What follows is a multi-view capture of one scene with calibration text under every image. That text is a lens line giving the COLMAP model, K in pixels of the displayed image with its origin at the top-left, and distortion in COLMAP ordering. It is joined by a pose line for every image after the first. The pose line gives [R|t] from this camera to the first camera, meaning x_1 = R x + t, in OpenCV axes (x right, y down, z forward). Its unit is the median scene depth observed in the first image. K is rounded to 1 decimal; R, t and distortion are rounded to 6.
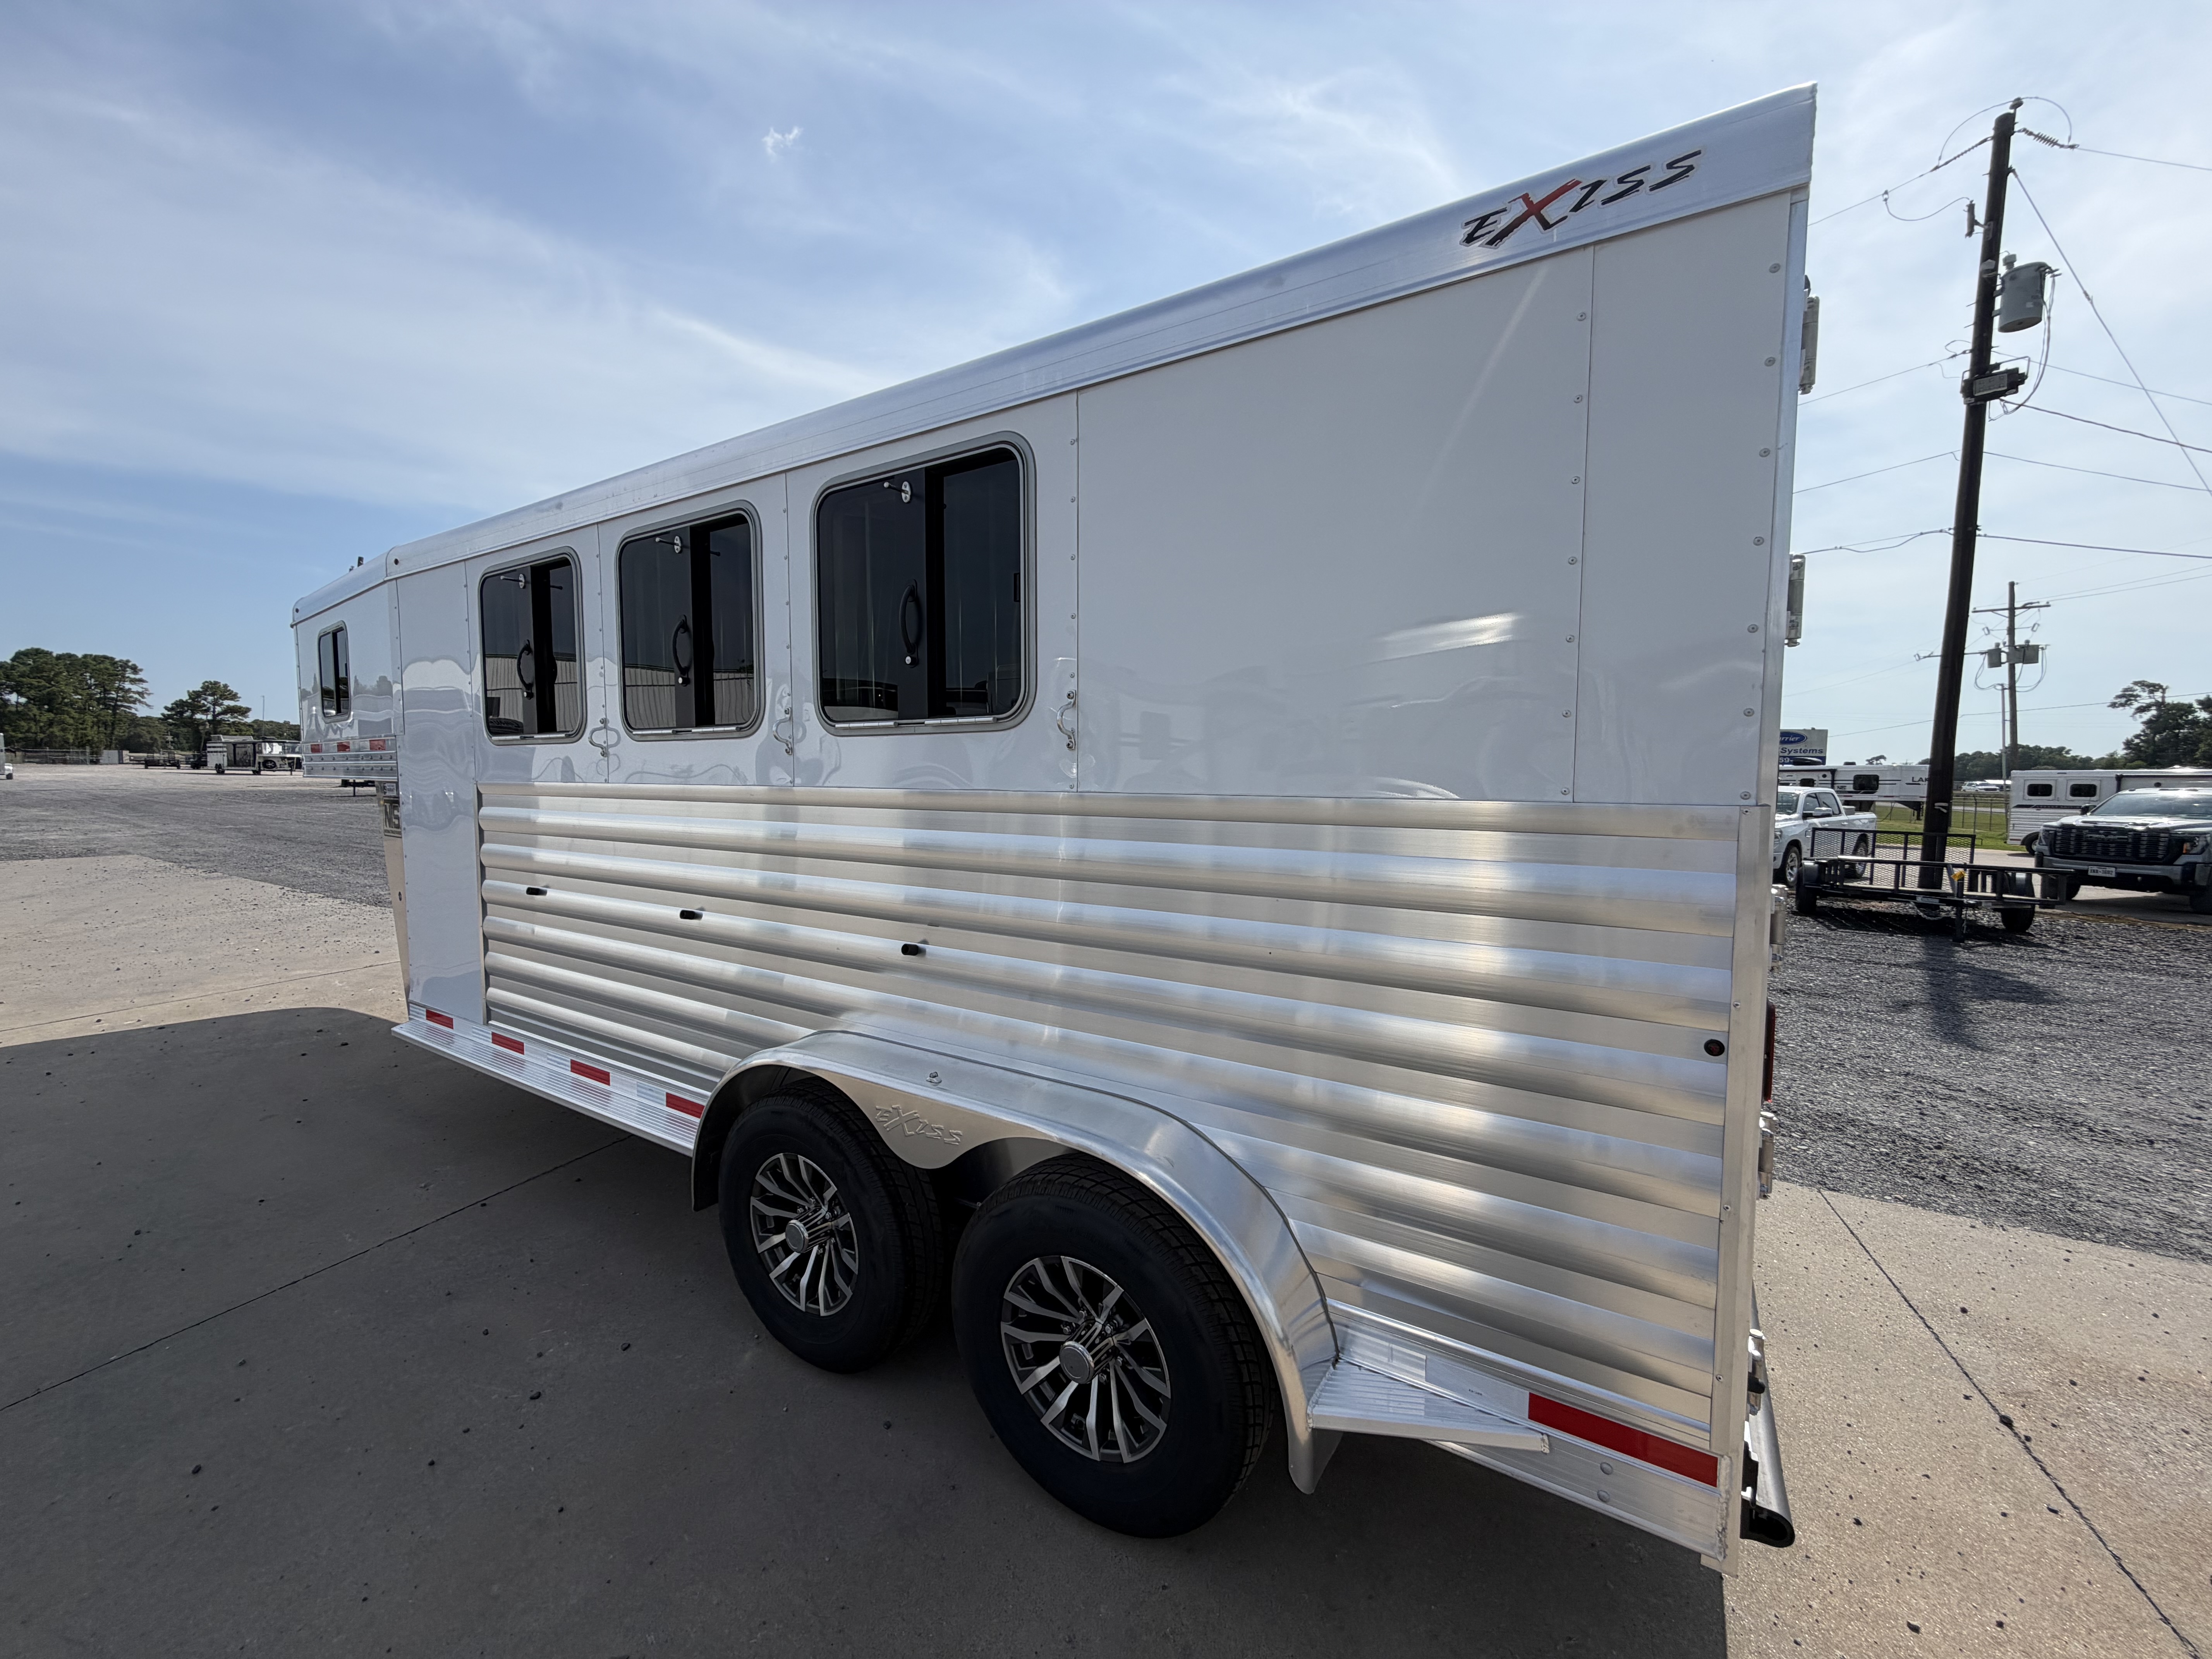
lens RADIAL K [[893.1, 0, 1063.0], [0, 893.1, 862.1], [0, 0, 1]] dist [0.060974, 0.000099]
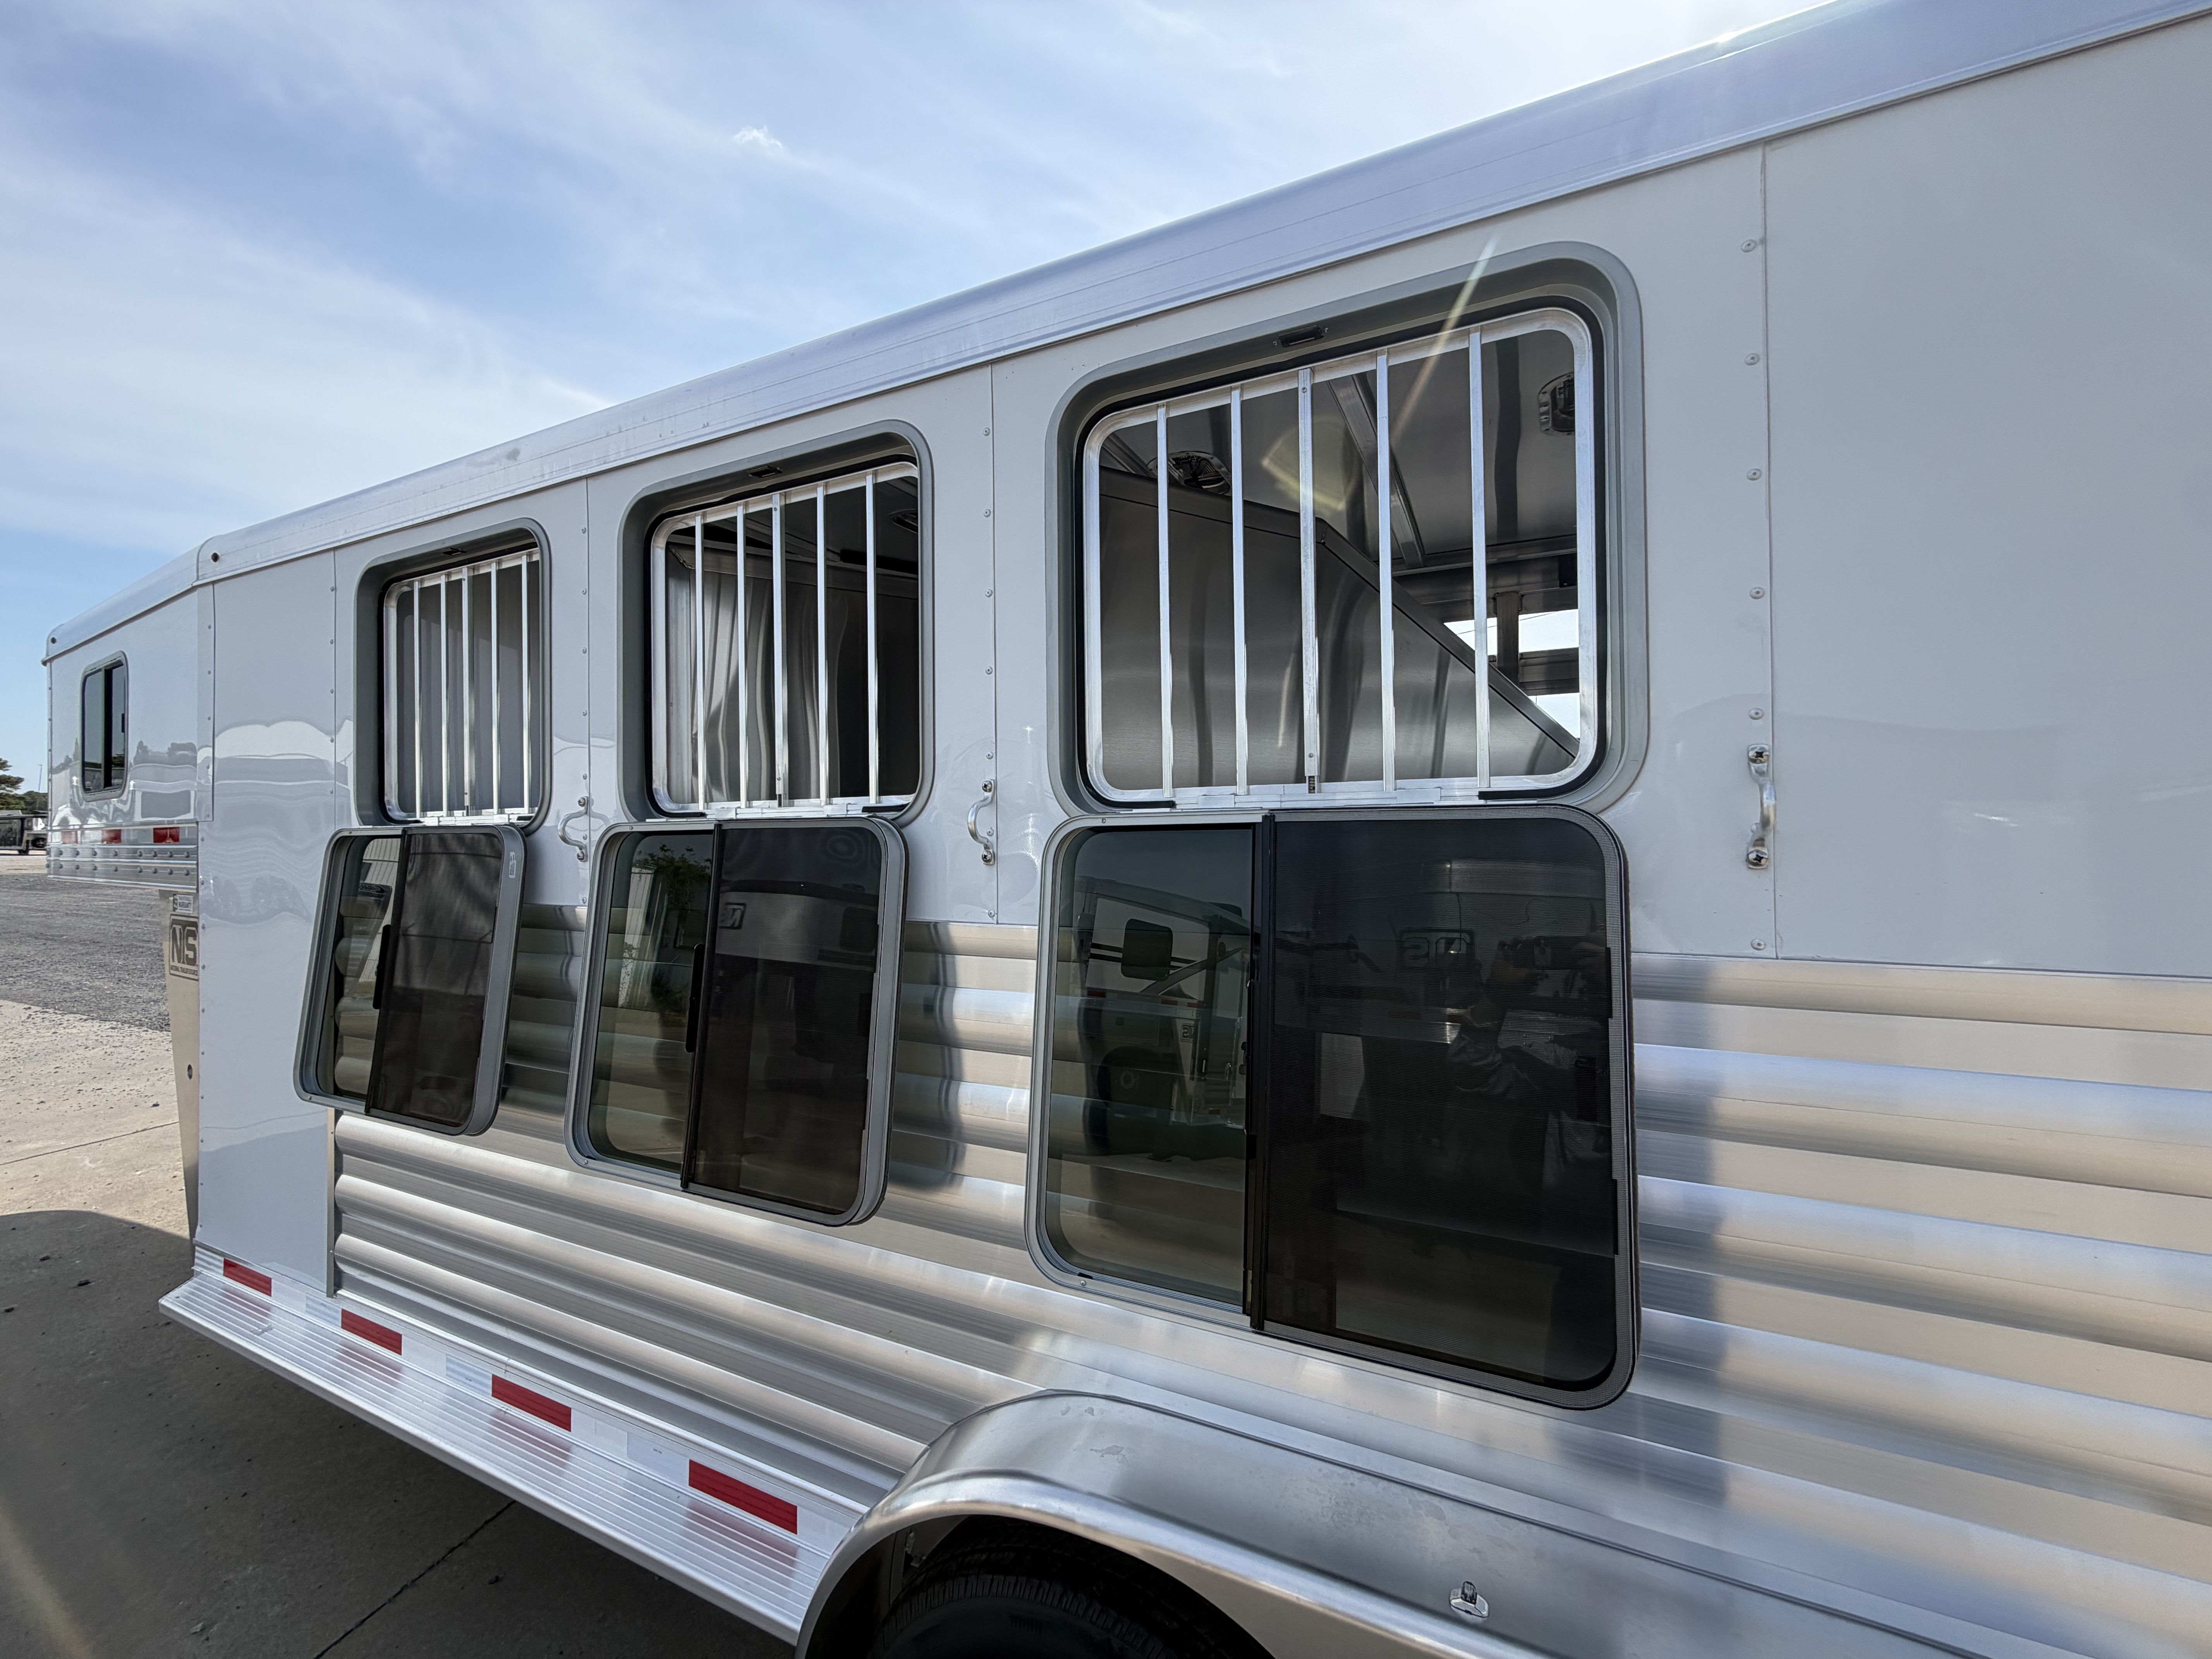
lens RADIAL K [[872.7, 0, 1089.3], [0, 872.7, 830.2], [0, 0, 1]] dist [-0.015975, 0.010357]
pose [[0.985434, -0.015334, 0.169367, -0.128977], [0.031708, 0.995029, -0.094404, -0.034019], [-0.167078, 0.098399, 0.981021, 0.182498]]
